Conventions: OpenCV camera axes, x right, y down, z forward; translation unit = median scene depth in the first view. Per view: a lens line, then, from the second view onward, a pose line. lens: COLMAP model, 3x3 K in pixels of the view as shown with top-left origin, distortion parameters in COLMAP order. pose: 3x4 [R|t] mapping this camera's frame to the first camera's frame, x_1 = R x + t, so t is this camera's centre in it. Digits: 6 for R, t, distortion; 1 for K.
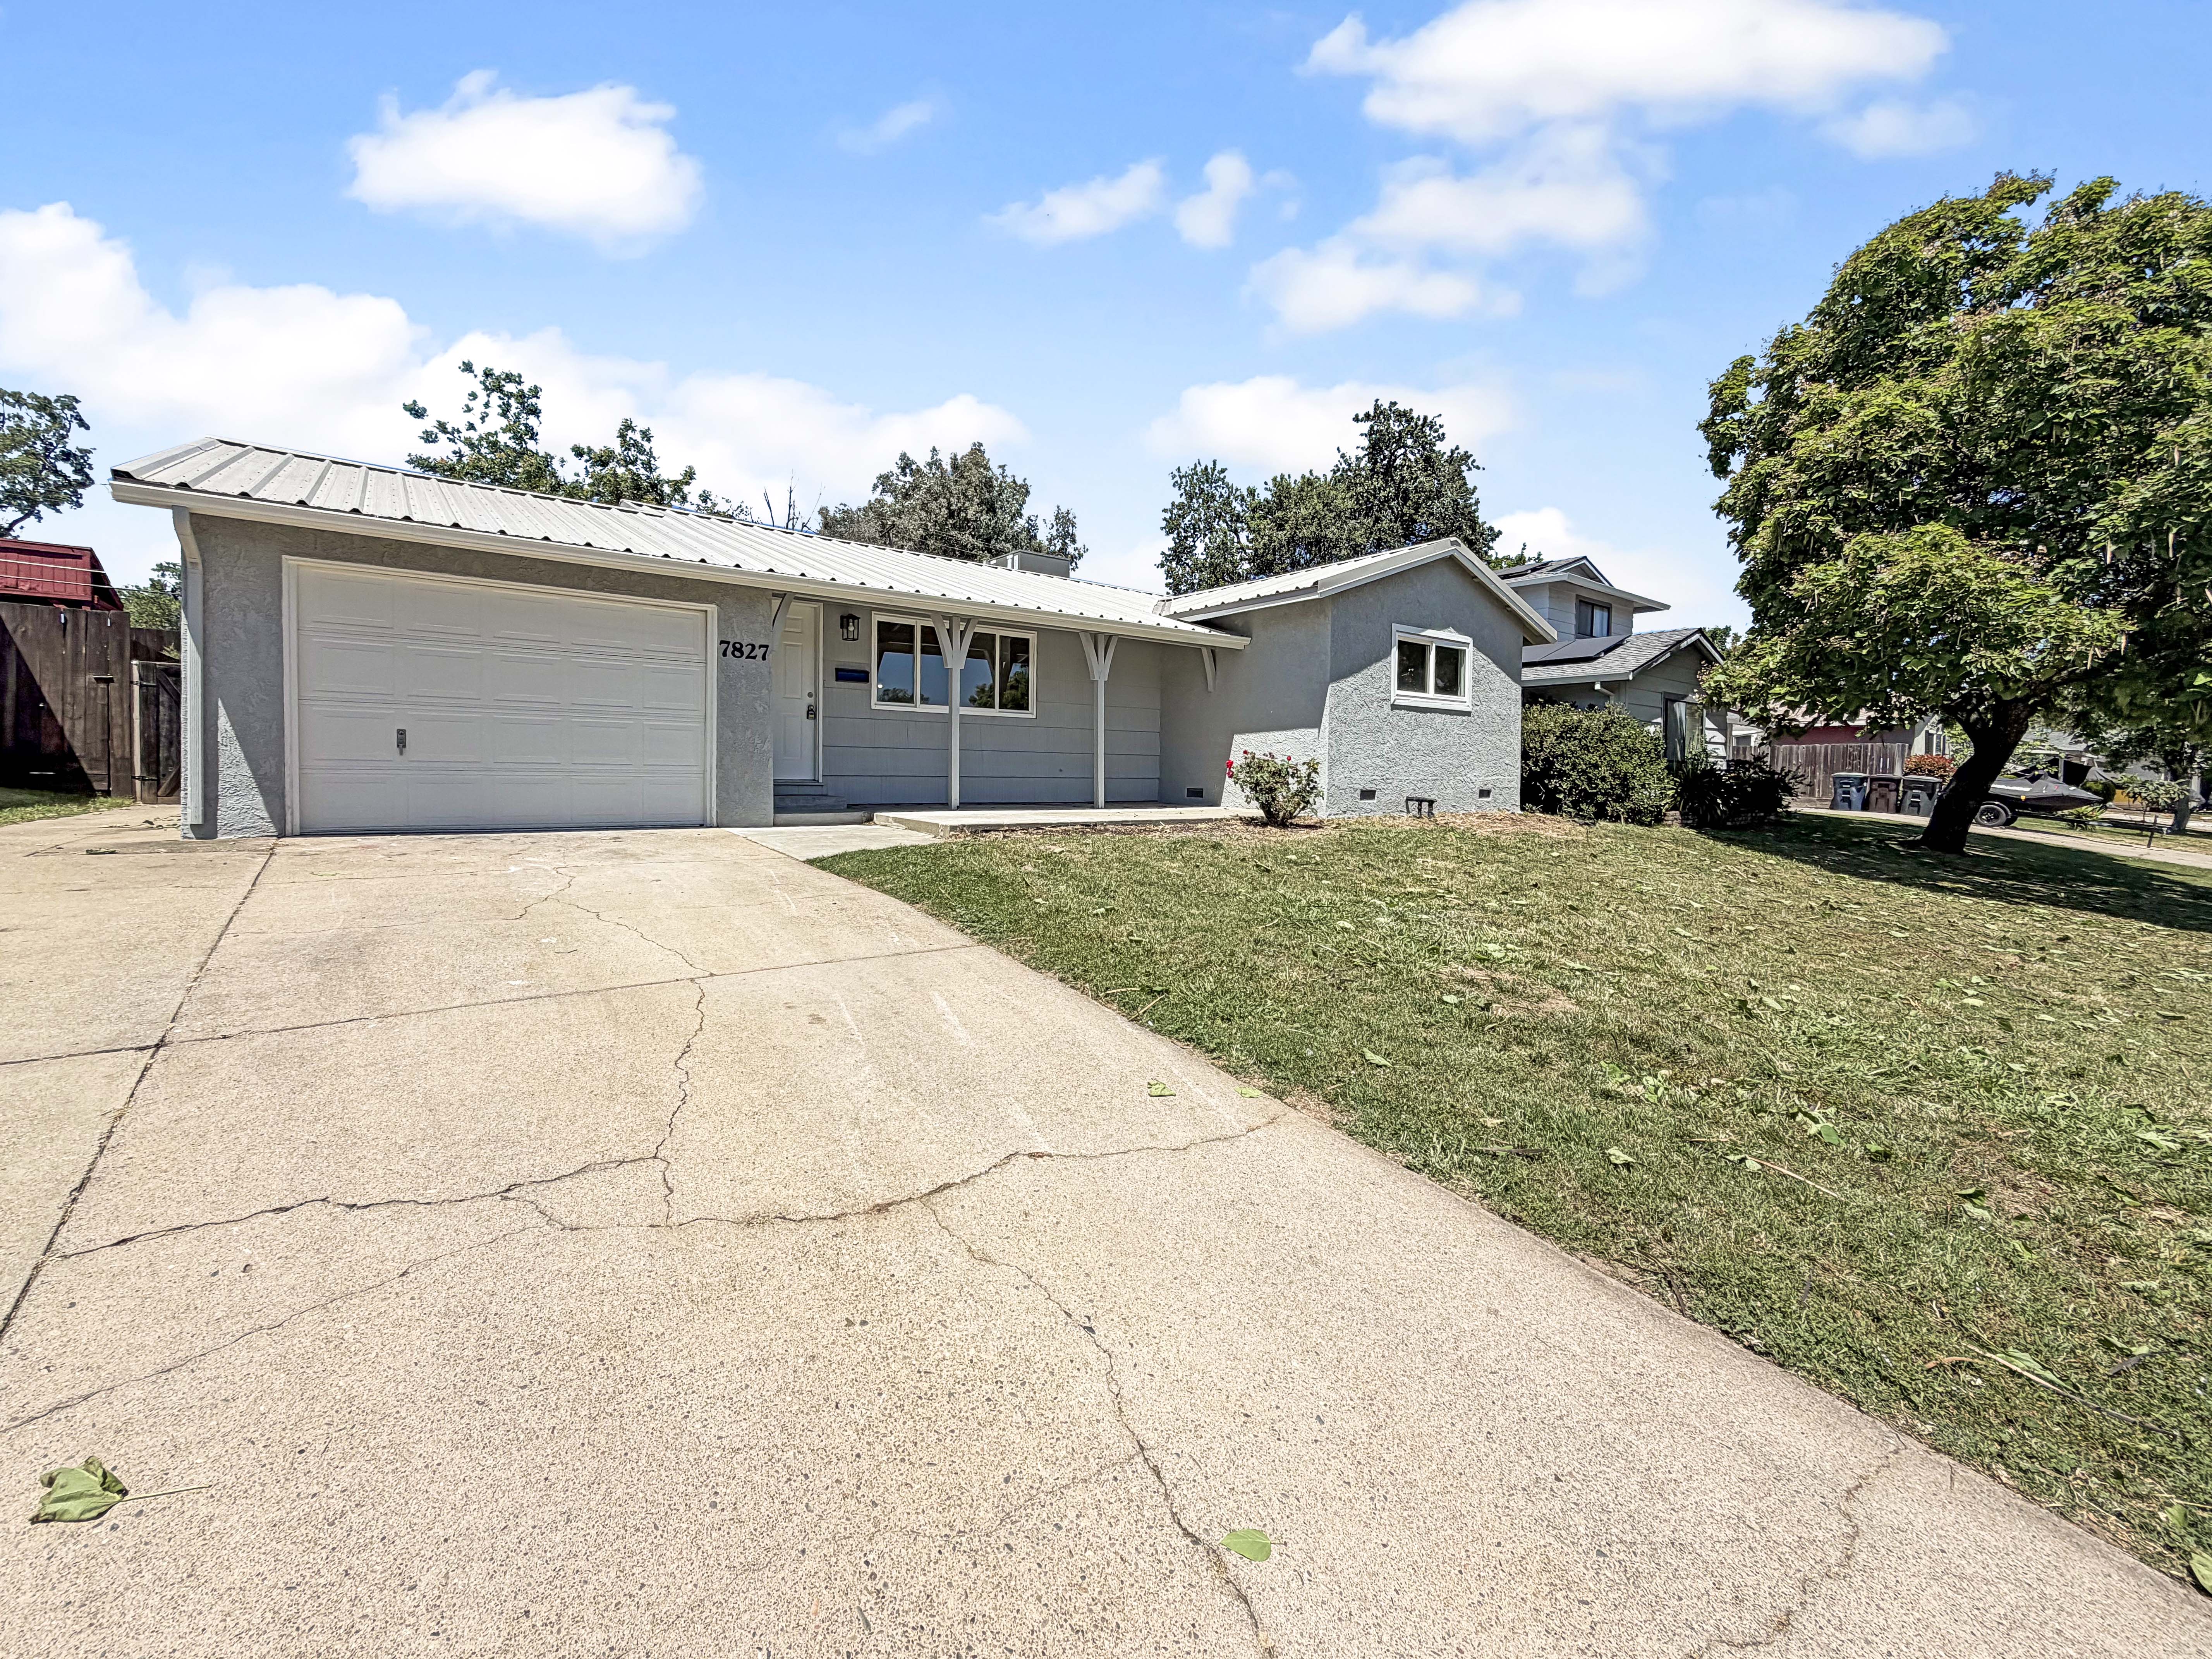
lens RADIAL K [[919.5, 0, 1126.0], [0, 919.5, 823.3], [0, 0, 1]] dist [-0.001933, 0.000789]
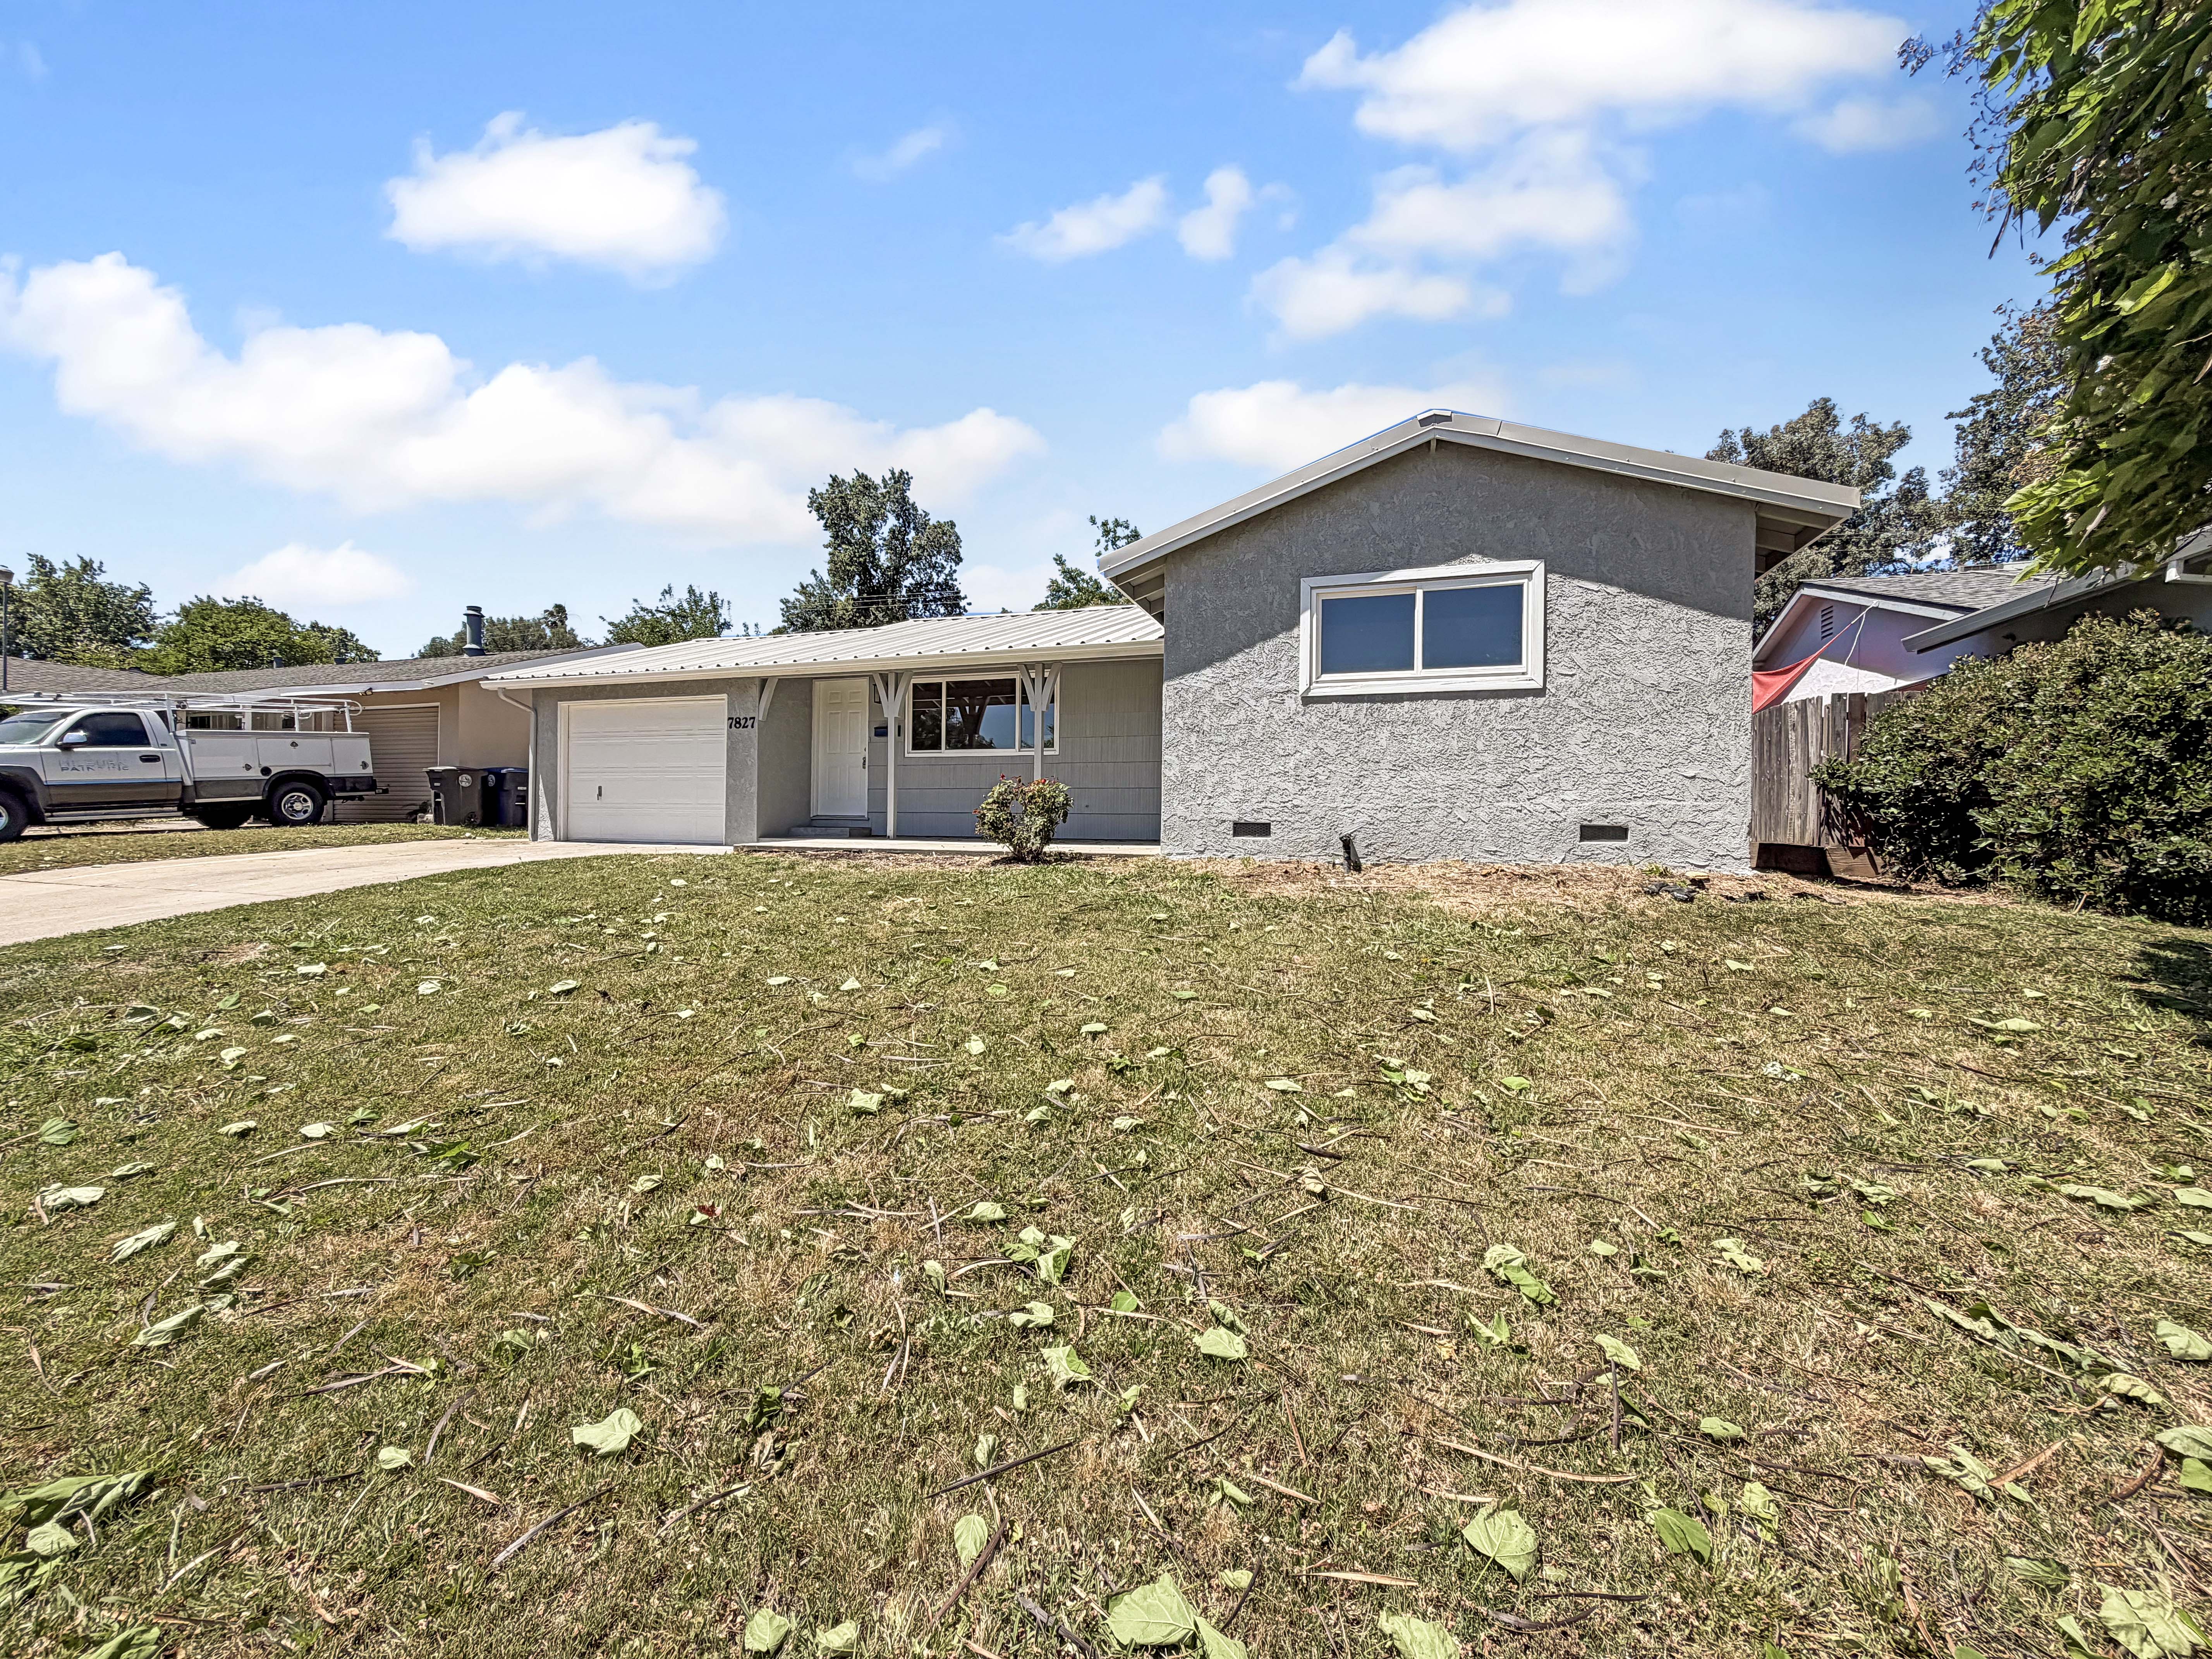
lens RADIAL K [[919.5, 0, 1126.7], [0, 919.5, 851.7], [0, 0, 1]] dist [-0.001933, 0.000789]
pose [[0.539223, 0.017526, -0.841981, 0.771447], [-0.048809, 0.998753, -0.010469, -0.001574], [0.840748, 0.046741, 0.539406, 0.514760]]
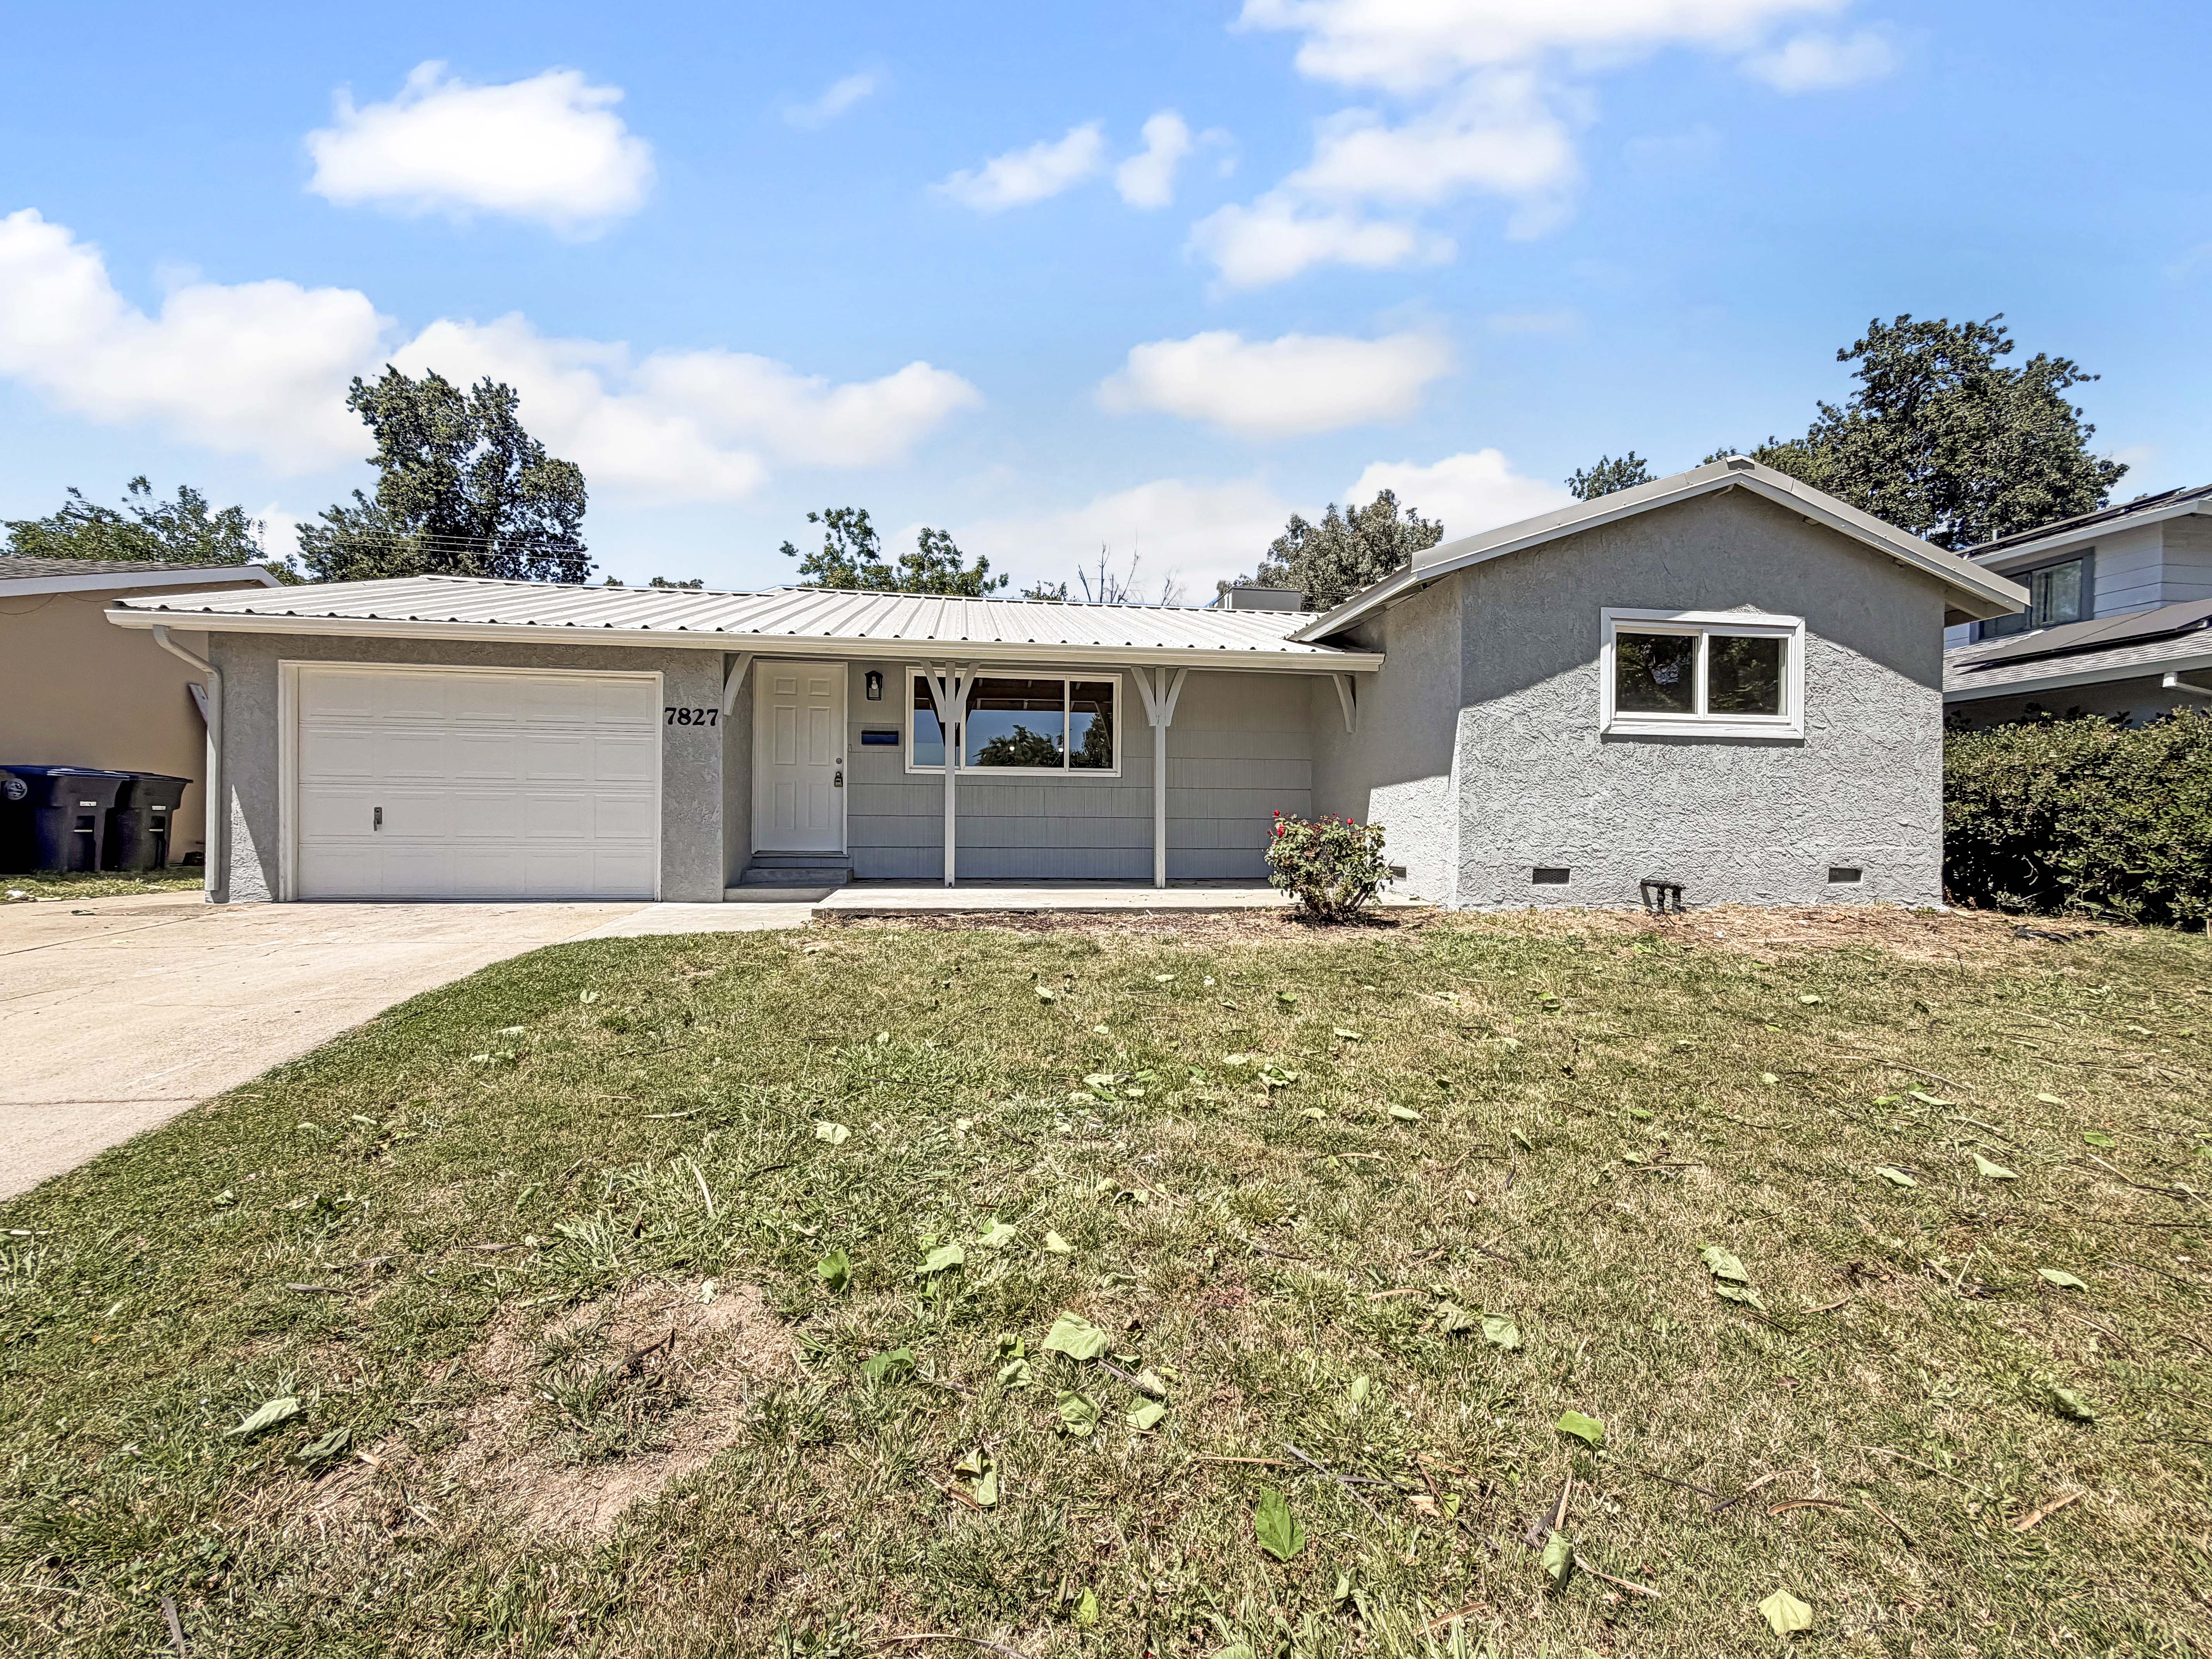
lens RADIAL K [[919.5, 0, 1122.2], [0, 919.5, 849.6], [0, 0, 1]] dist [-0.001933, 0.000789]
pose [[0.868933, 0.000397, -0.494929, 0.306381], [-0.022909, 0.998960, -0.039418, -0.016271], [0.494399, 0.045590, 0.868039, 0.278411]]
